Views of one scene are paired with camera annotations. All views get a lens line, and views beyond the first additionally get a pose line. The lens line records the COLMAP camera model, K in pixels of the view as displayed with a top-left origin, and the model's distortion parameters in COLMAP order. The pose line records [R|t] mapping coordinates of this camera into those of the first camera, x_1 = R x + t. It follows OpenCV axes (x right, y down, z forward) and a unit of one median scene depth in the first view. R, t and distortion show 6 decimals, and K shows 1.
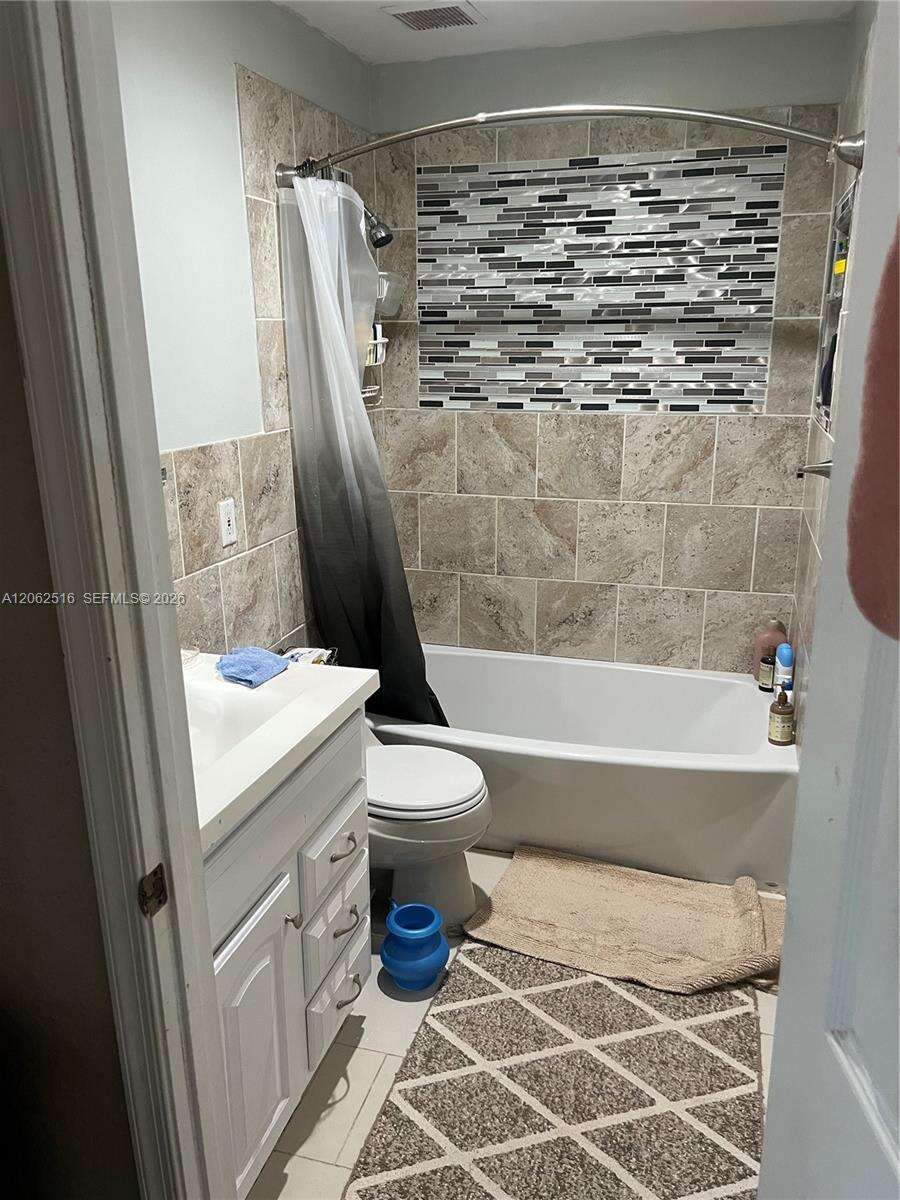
lens RADIAL K [[900.0, 0, 443.3], [0, 900.0, 608.6], [0, 0, 1]] dist [0.020504, -0.012012]
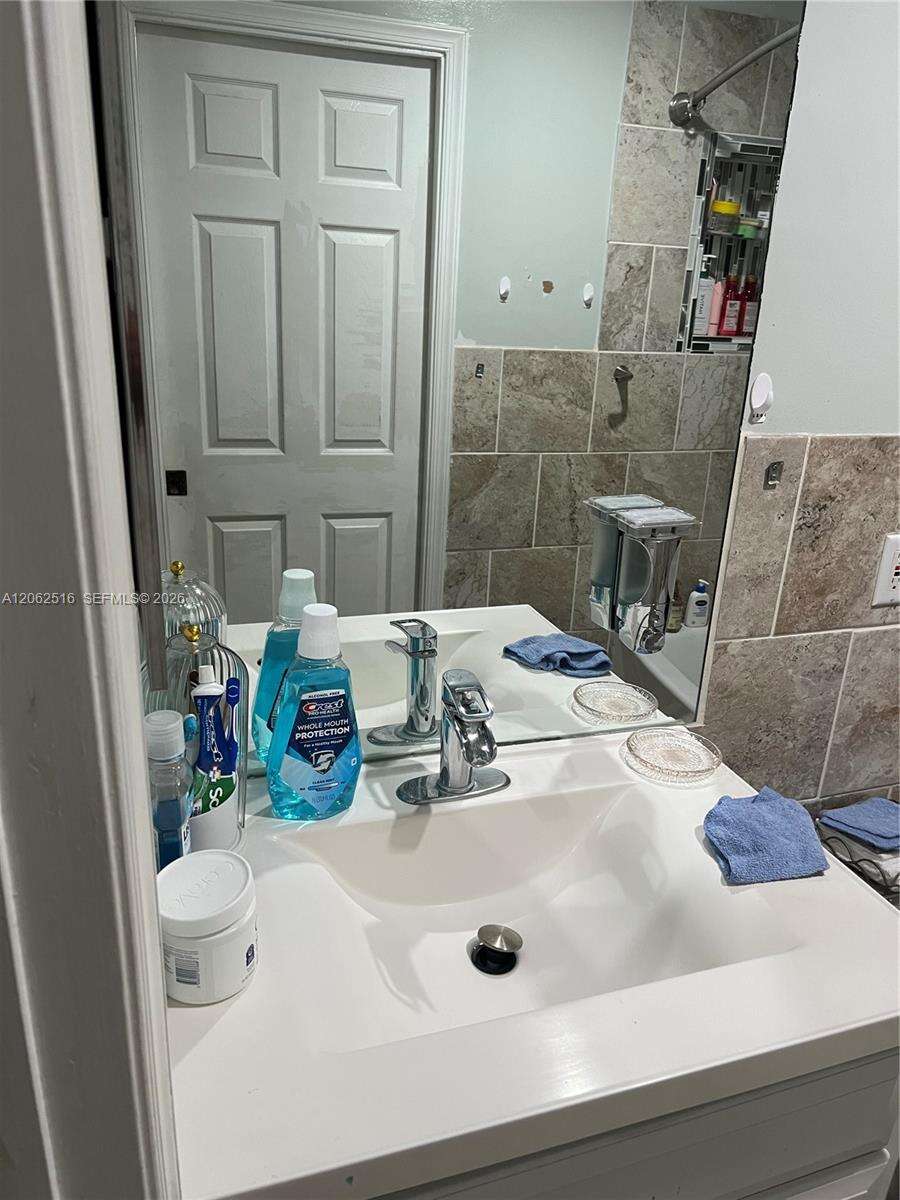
lens RADIAL K [[900.0, 0, 443.3], [0, 900.0, 608.6], [0, 0, 1]] dist [0.020504, -0.012012]
pose [[0.599549, 0.312271, -0.736904, 0.031135], [-0.276455, 0.944871, 0.175474, -0.097652], [0.751075, 0.098516, 0.652826, 0.406374]]
